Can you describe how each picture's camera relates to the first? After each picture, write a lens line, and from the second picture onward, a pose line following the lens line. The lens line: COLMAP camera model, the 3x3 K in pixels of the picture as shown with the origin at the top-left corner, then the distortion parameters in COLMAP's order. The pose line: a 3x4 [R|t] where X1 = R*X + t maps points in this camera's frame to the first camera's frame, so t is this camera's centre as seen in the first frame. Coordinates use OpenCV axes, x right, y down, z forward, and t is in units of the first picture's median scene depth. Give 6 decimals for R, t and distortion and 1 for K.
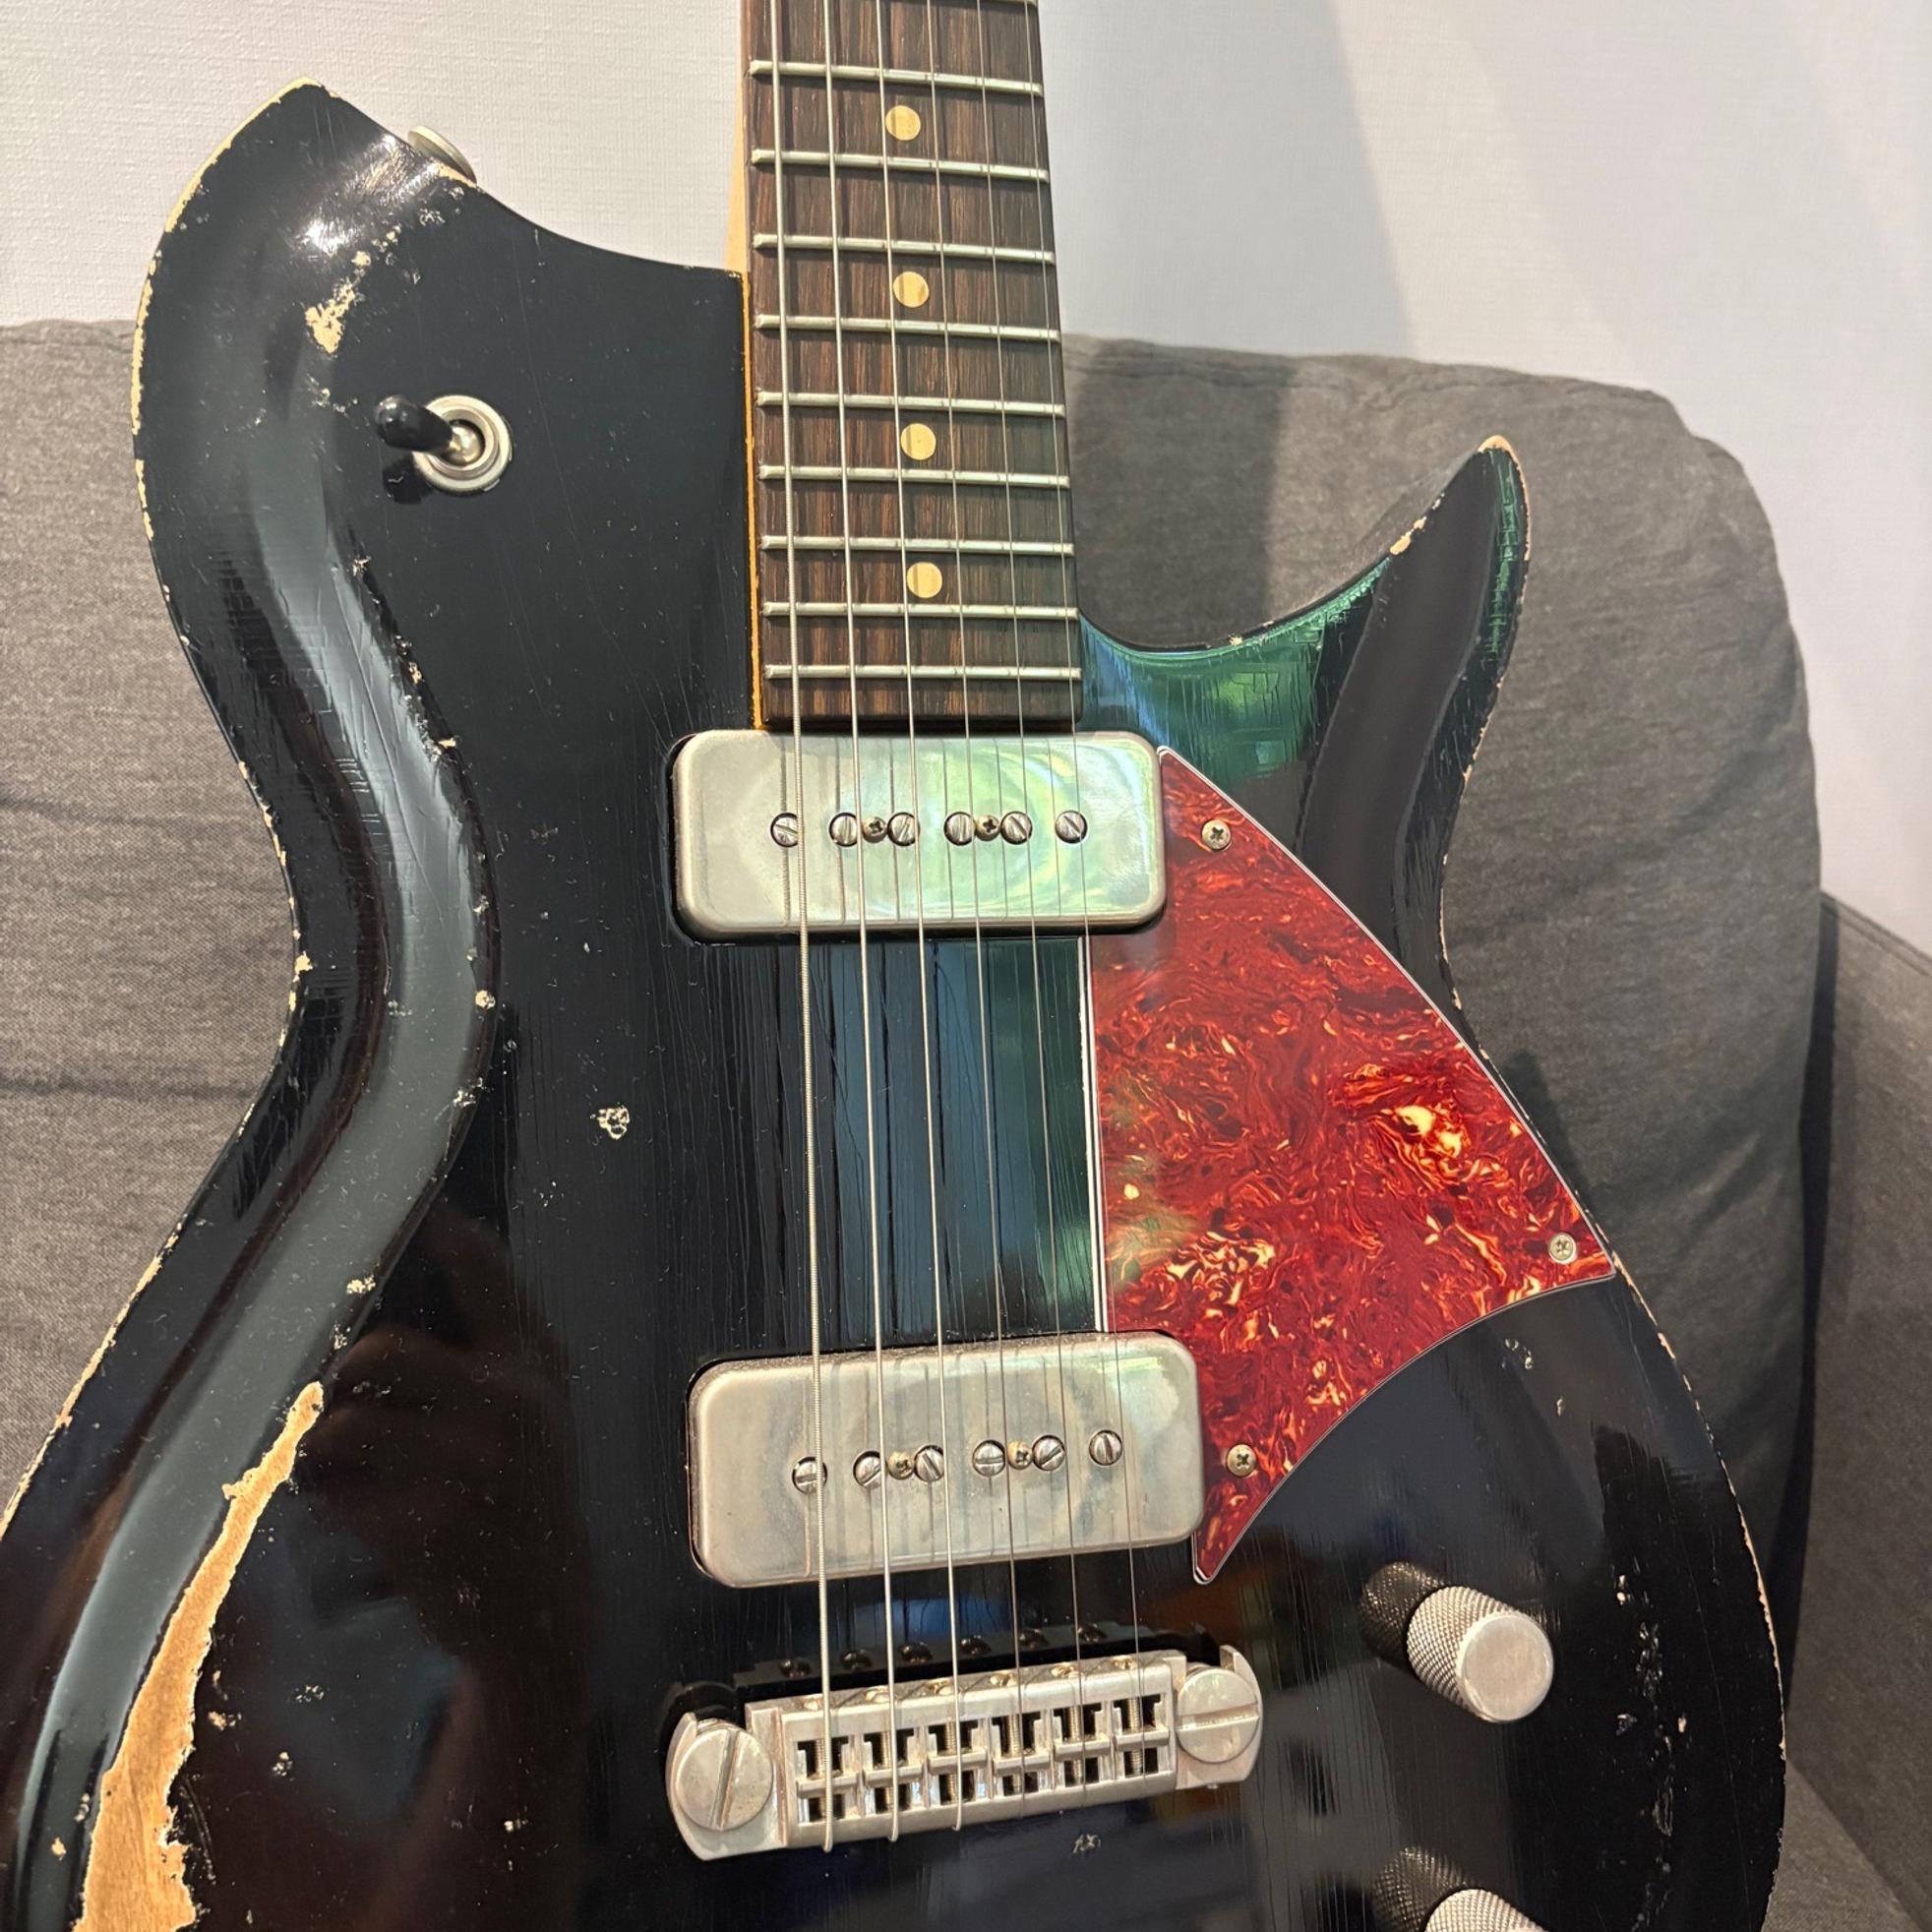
lens RADIAL K [[2011.2, 0, 963.1], [0, 2011.2, 965.9], [0, 0, 1]] dist [0.015758, 0.000000]
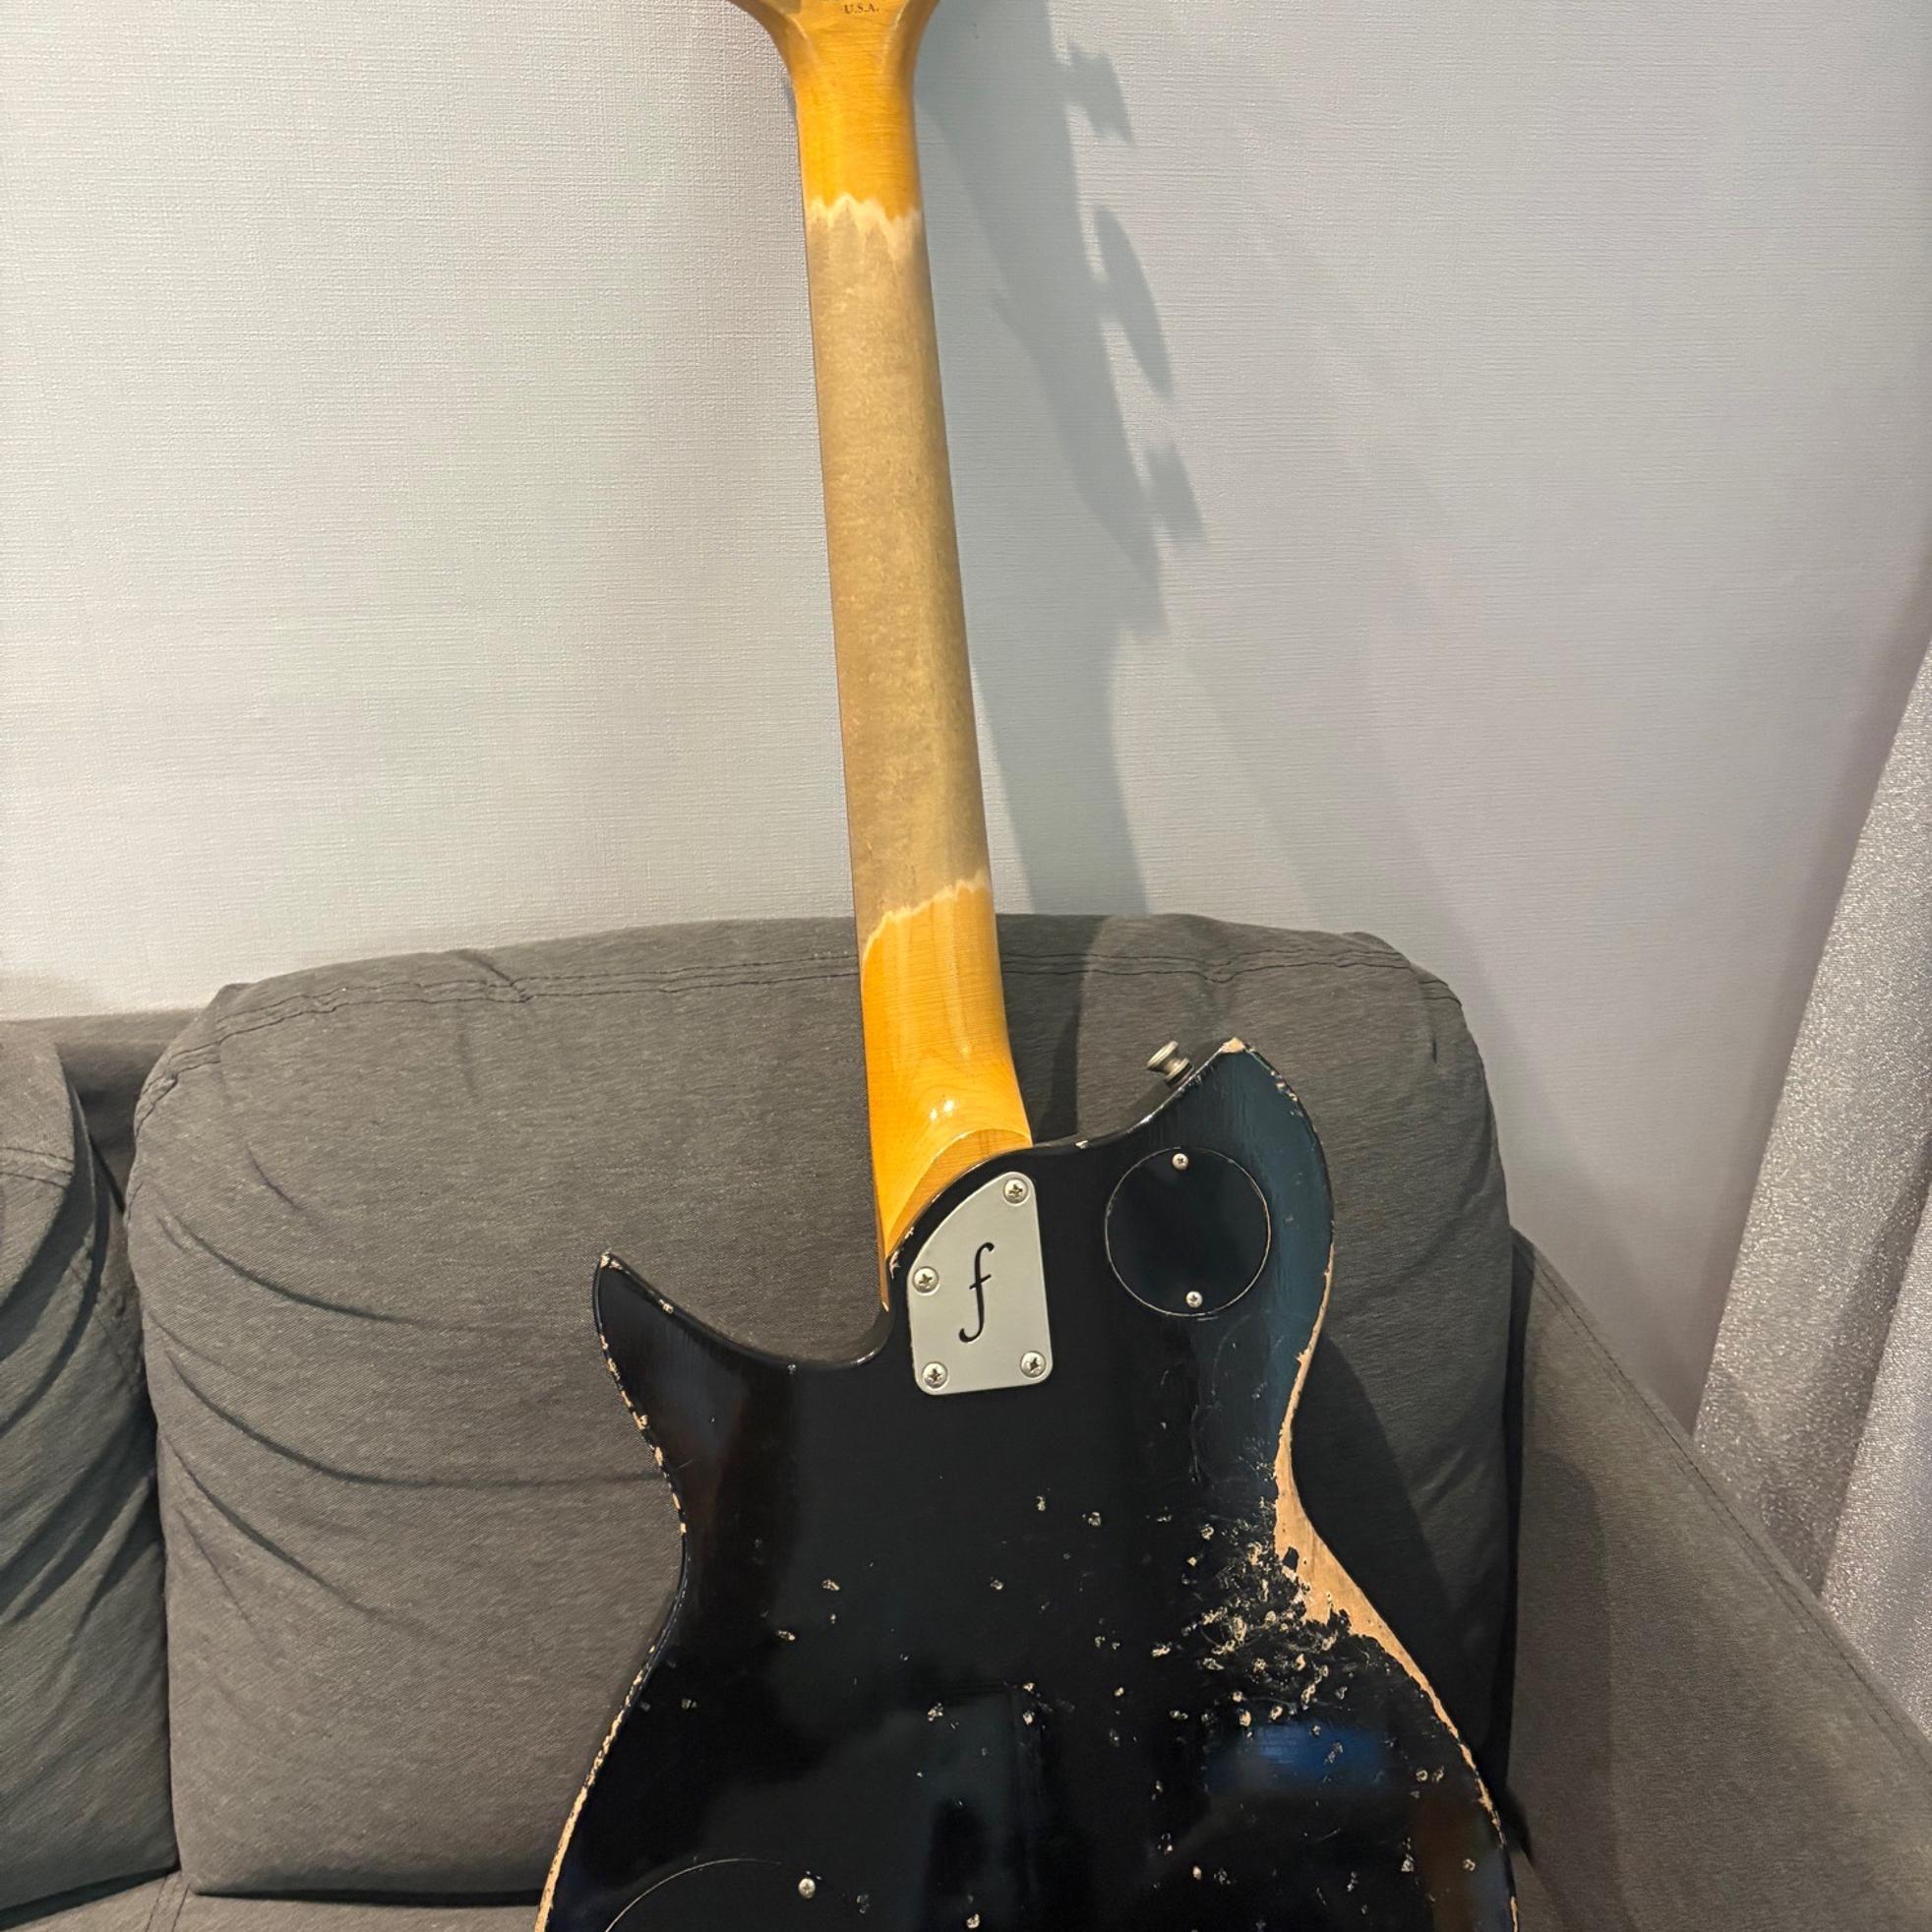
lens RADIAL K [[2011.2, 0, 961.5], [0, 2011.2, 966.7], [0, 0, 1]] dist [0.015758, 0.000000]
pose [[0.999640, -0.025861, 0.007140, -0.009563], [0.025429, 0.998156, 0.055117, -0.581048], [-0.008553, -0.054916, 0.998454, -0.839687]]
